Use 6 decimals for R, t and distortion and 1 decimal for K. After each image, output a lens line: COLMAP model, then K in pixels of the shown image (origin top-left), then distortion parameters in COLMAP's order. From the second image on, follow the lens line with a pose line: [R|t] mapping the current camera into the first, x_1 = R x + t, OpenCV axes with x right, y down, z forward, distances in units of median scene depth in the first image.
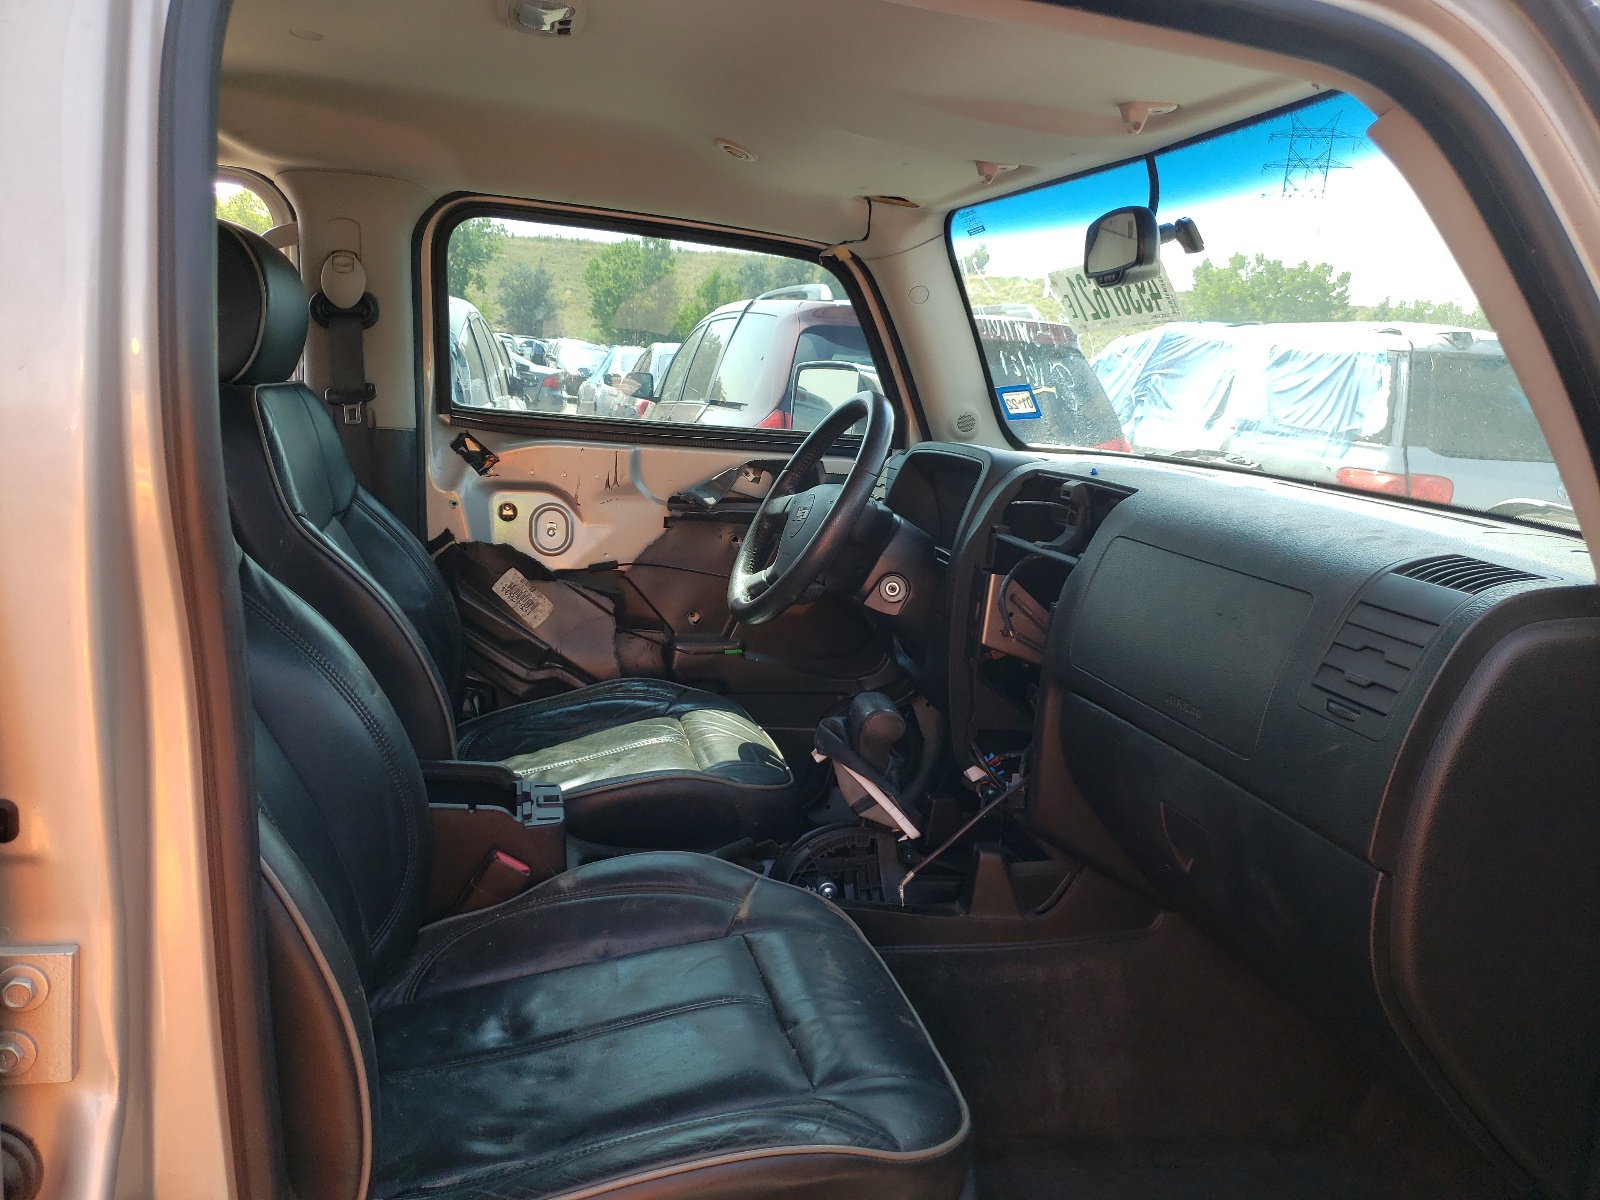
lens RADIAL K [[1243.6, 0, 800.0], [0, 1243.6, 600.0], [0, 0, 1]] dist [0.012171, 0.003560]
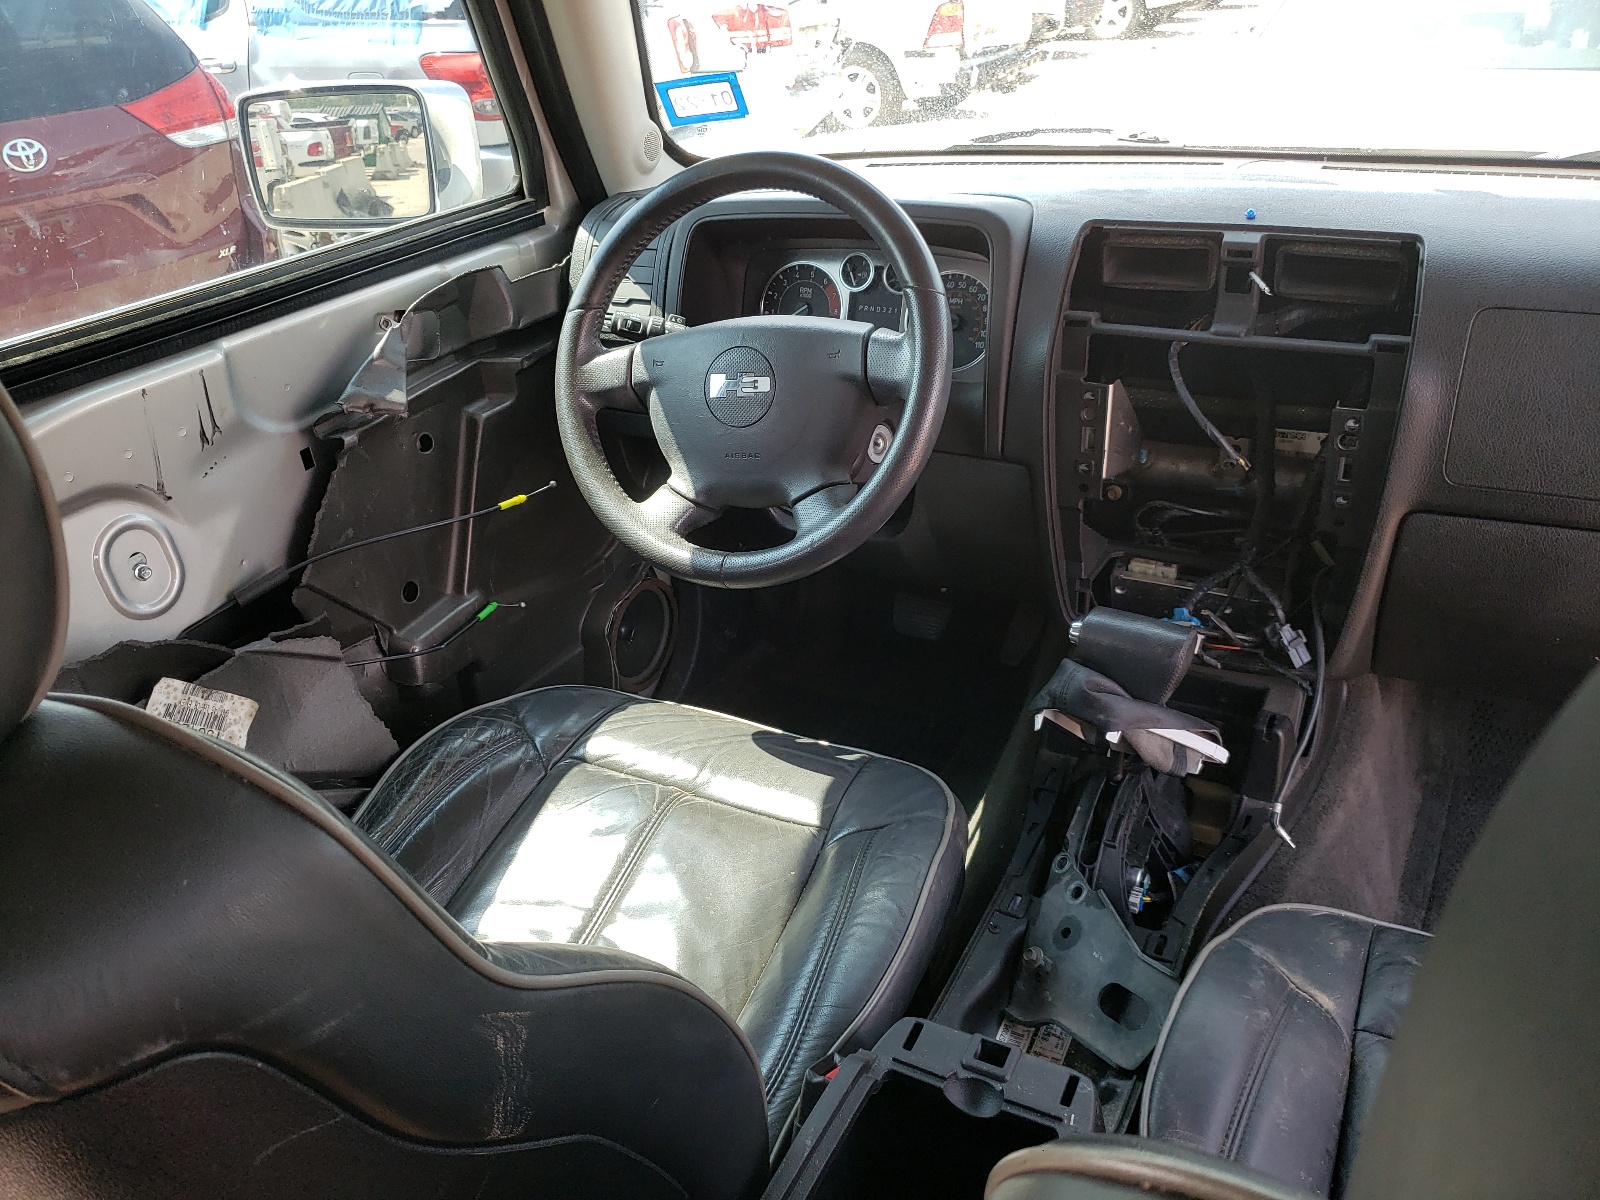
lens RADIAL K [[1243.6, 0, 800.0], [0, 1243.6, 600.0], [0, 0, 1]] dist [0.012171, 0.003560]
pose [[0.626474, -0.459623, 0.629505, -0.351816], [0.231006, 0.880837, 0.413234, -0.188143], [-0.744424, -0.113461, 0.657997, 0.478999]]
